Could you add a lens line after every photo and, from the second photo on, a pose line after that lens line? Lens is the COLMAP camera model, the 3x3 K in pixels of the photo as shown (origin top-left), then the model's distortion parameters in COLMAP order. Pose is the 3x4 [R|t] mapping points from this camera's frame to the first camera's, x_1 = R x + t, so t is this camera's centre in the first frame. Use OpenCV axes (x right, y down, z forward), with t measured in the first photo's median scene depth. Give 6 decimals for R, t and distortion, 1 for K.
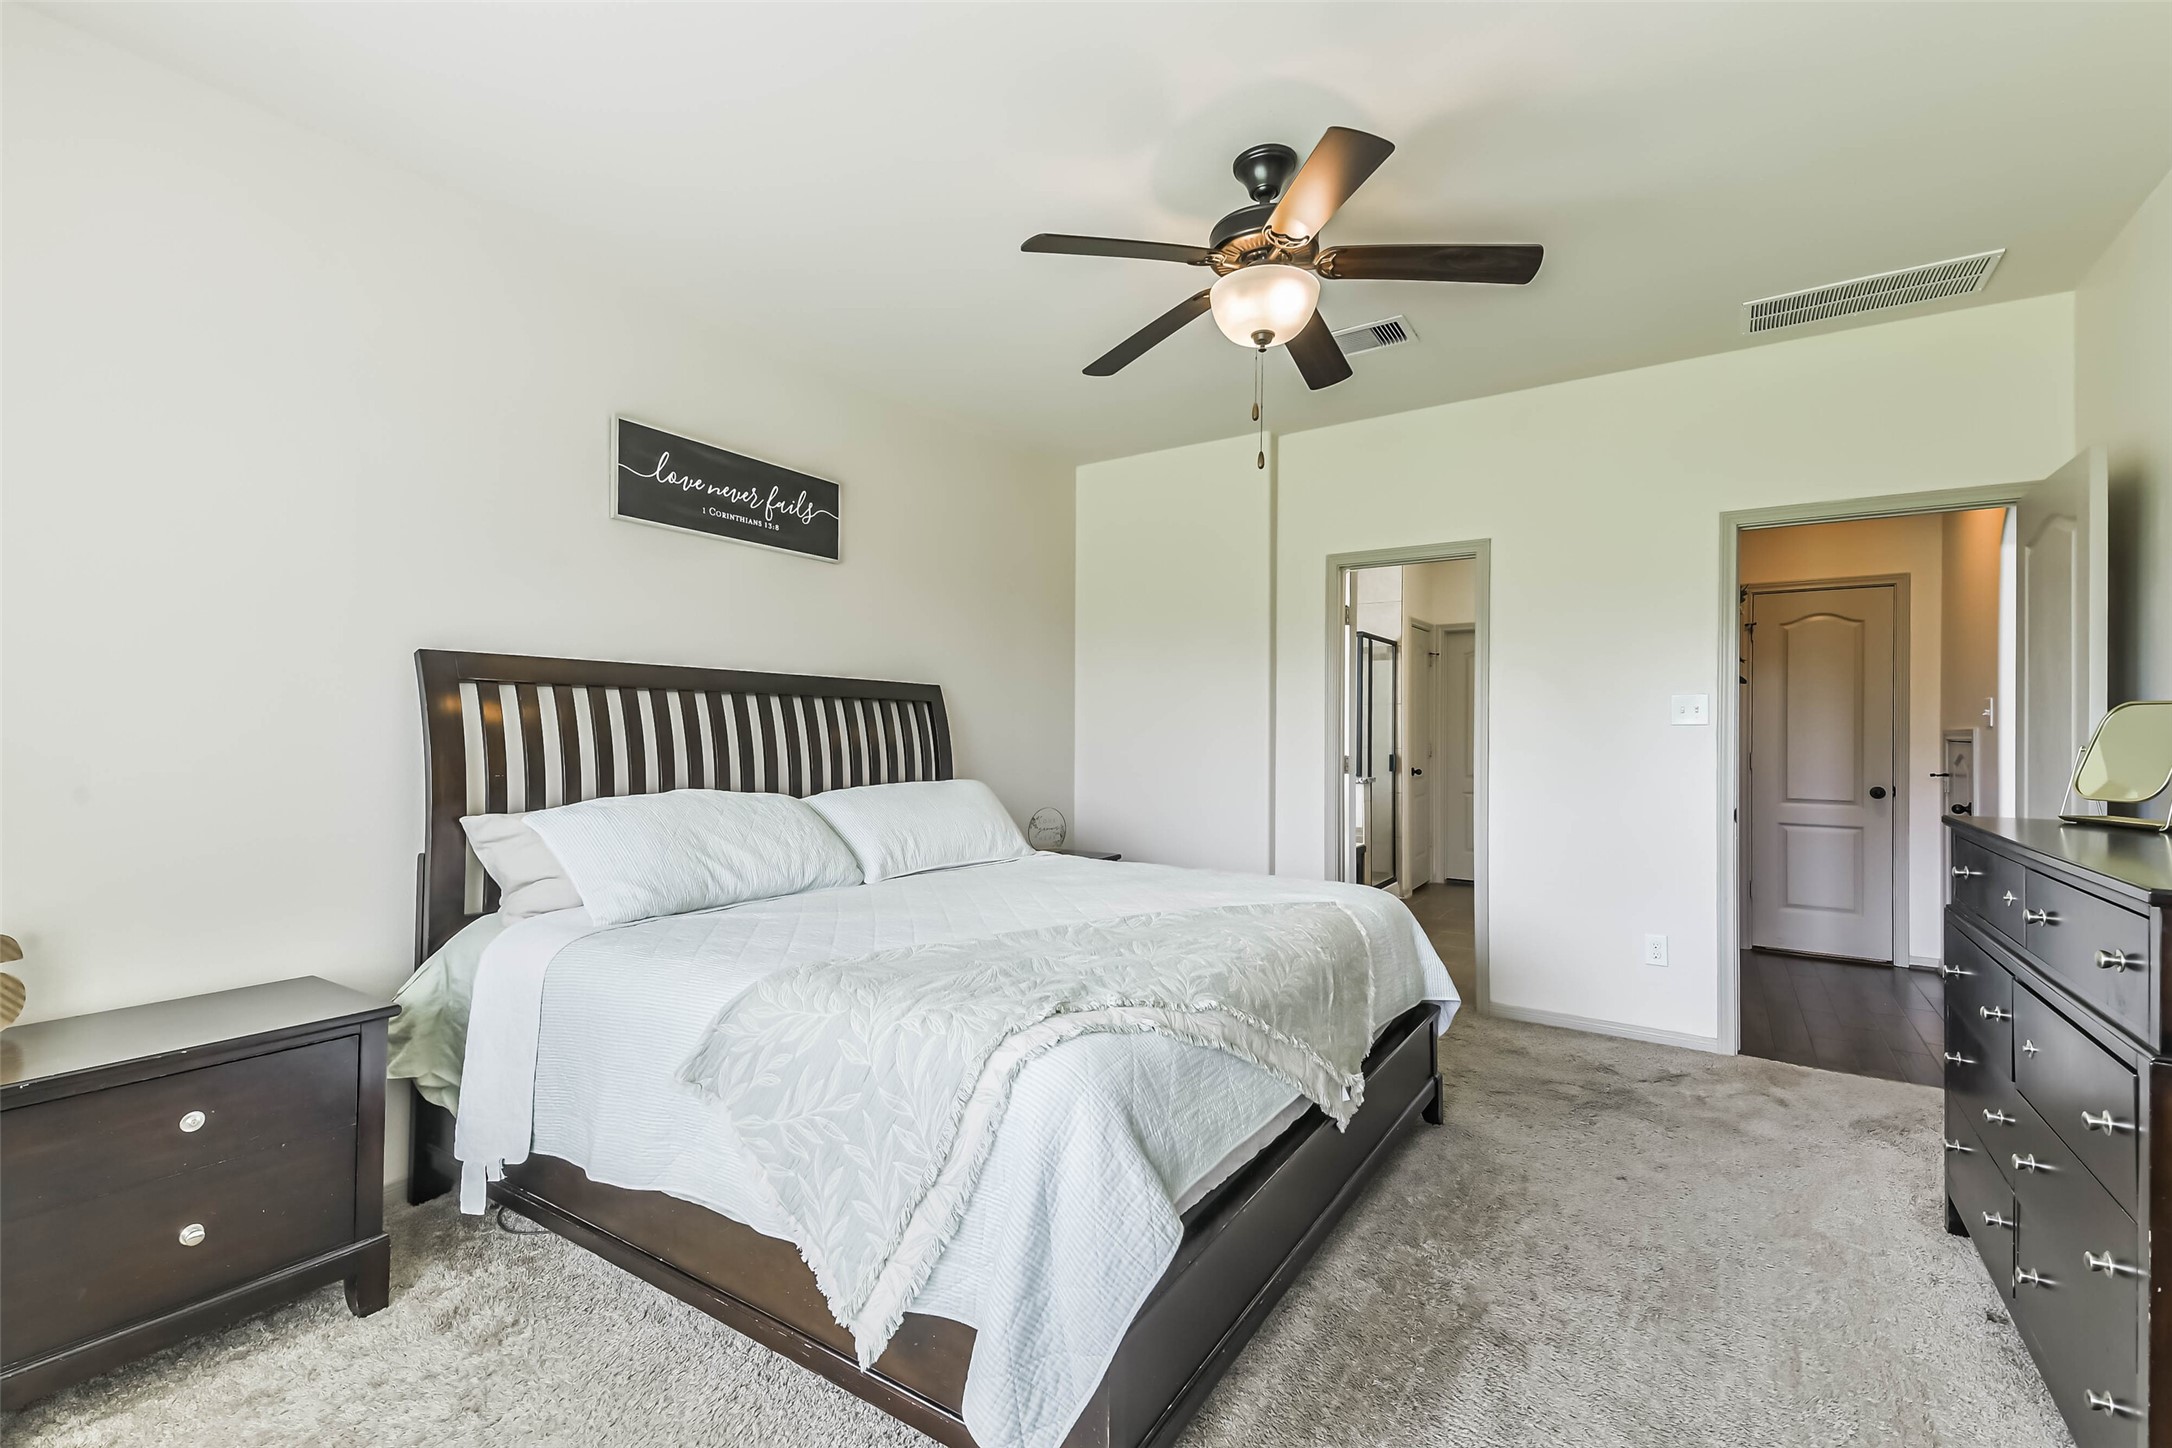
lens RADIAL K [[960.1, 0, 1086.0], [0, 960.1, 724.0], [0, 0, 1]] dist [0.083591, -0.034382]
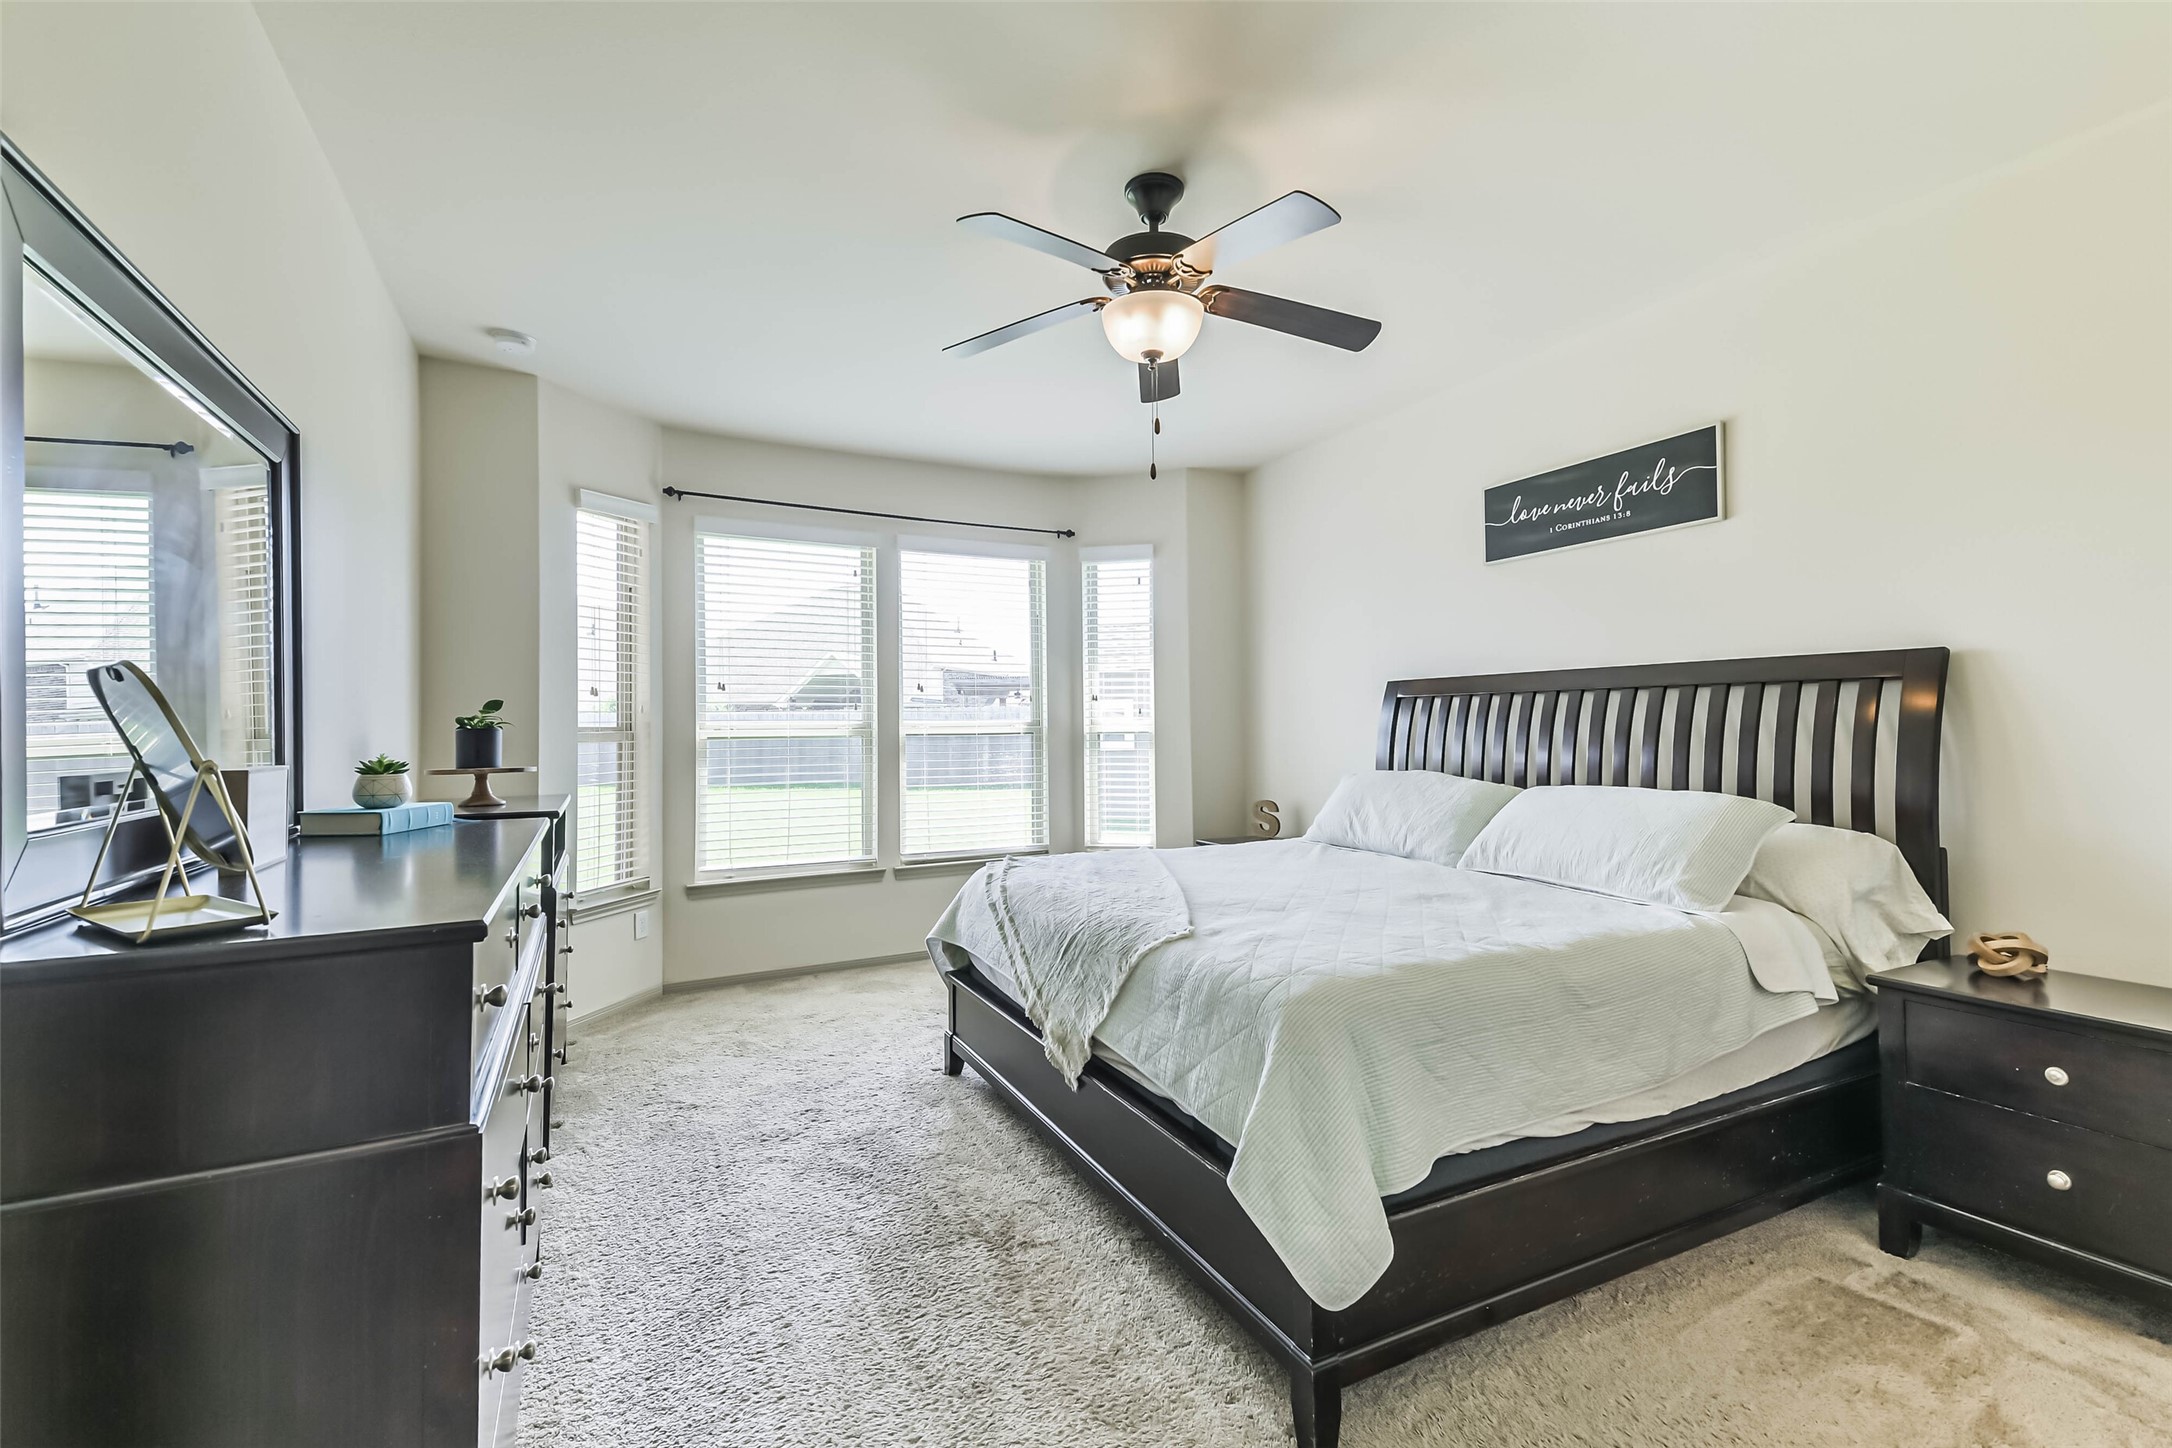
lens RADIAL K [[960.1, 0, 1086.0], [0, 960.1, 724.0], [0, 0, 1]] dist [0.083591, -0.034382]
pose [[-0.503832, -0.005331, -0.863785, 0.829651], [0.010627, 0.999867, -0.012370, 0.012253], [0.863736, -0.015411, -0.503708, 1.074624]]
